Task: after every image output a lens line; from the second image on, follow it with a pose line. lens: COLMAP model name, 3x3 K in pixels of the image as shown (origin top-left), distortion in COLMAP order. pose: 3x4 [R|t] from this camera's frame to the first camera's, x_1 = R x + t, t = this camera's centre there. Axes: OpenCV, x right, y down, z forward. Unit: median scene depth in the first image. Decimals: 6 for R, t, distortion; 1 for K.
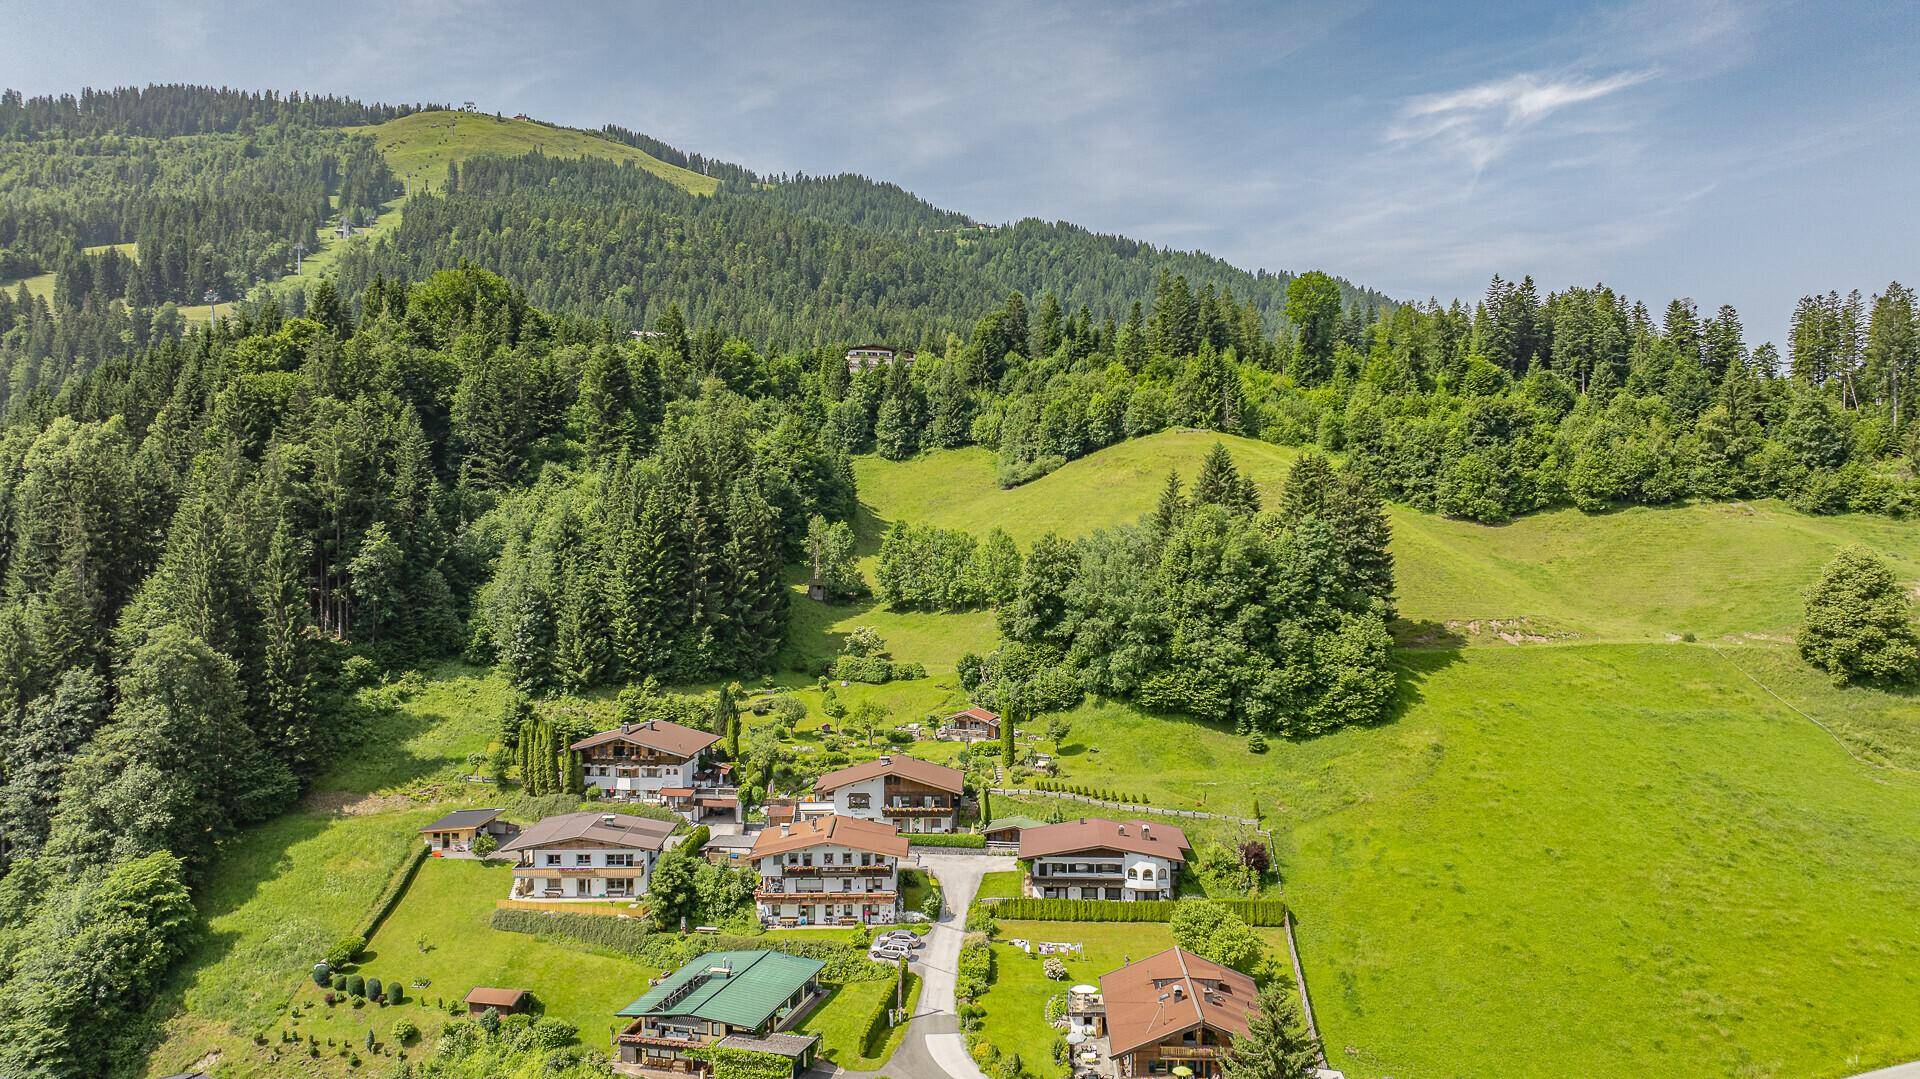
lens RADIAL K [[1342.3, 0, 968.3], [0, 1342.3, 543.2], [0, 0, 1]] dist [-0.023025, 0.006206]
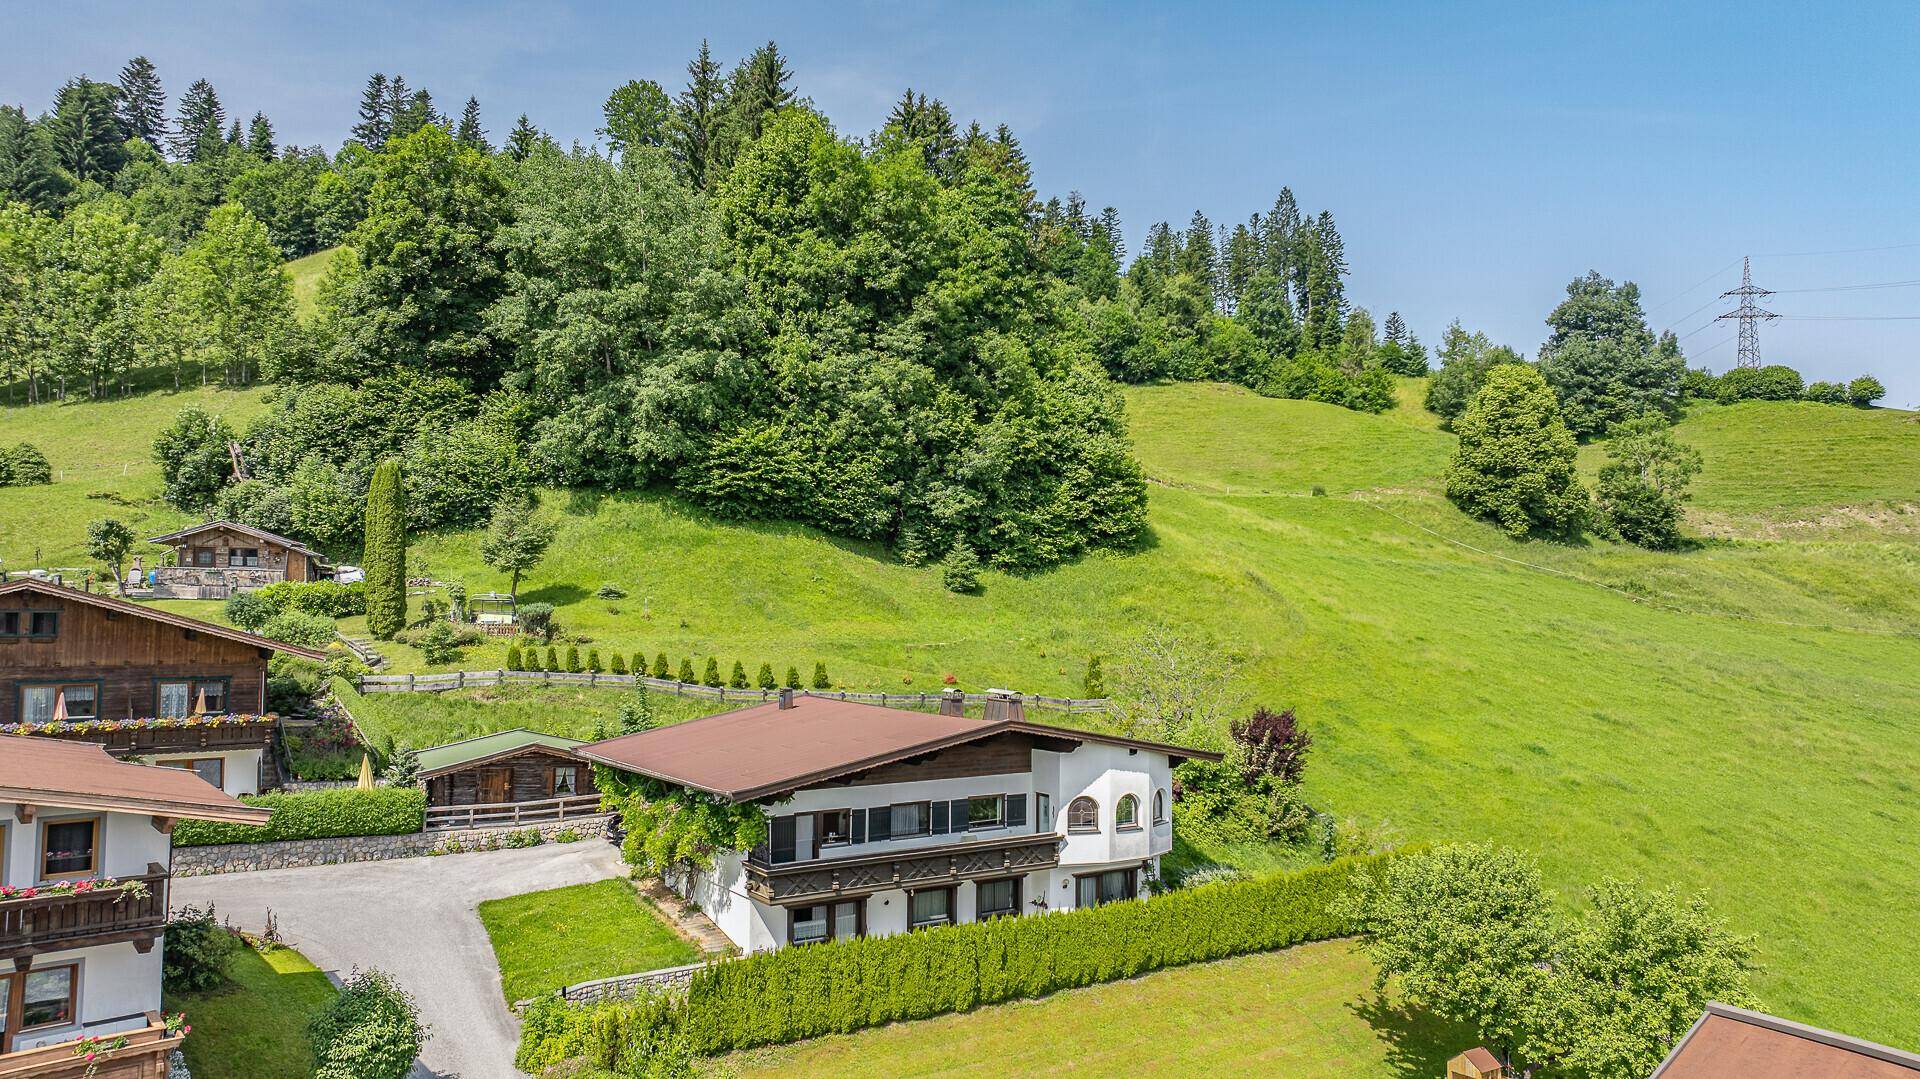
lens RADIAL K [[1342.3, 0, 968.3], [0, 1342.3, 543.2], [0, 0, 1]] dist [-0.023025, 0.006206]
pose [[0.792457, 0.034153, 0.608971, -0.063557], [0.002595, 0.998233, -0.059361, 0.161789], [-0.609922, 0.048622, 0.790968, 0.616518]]
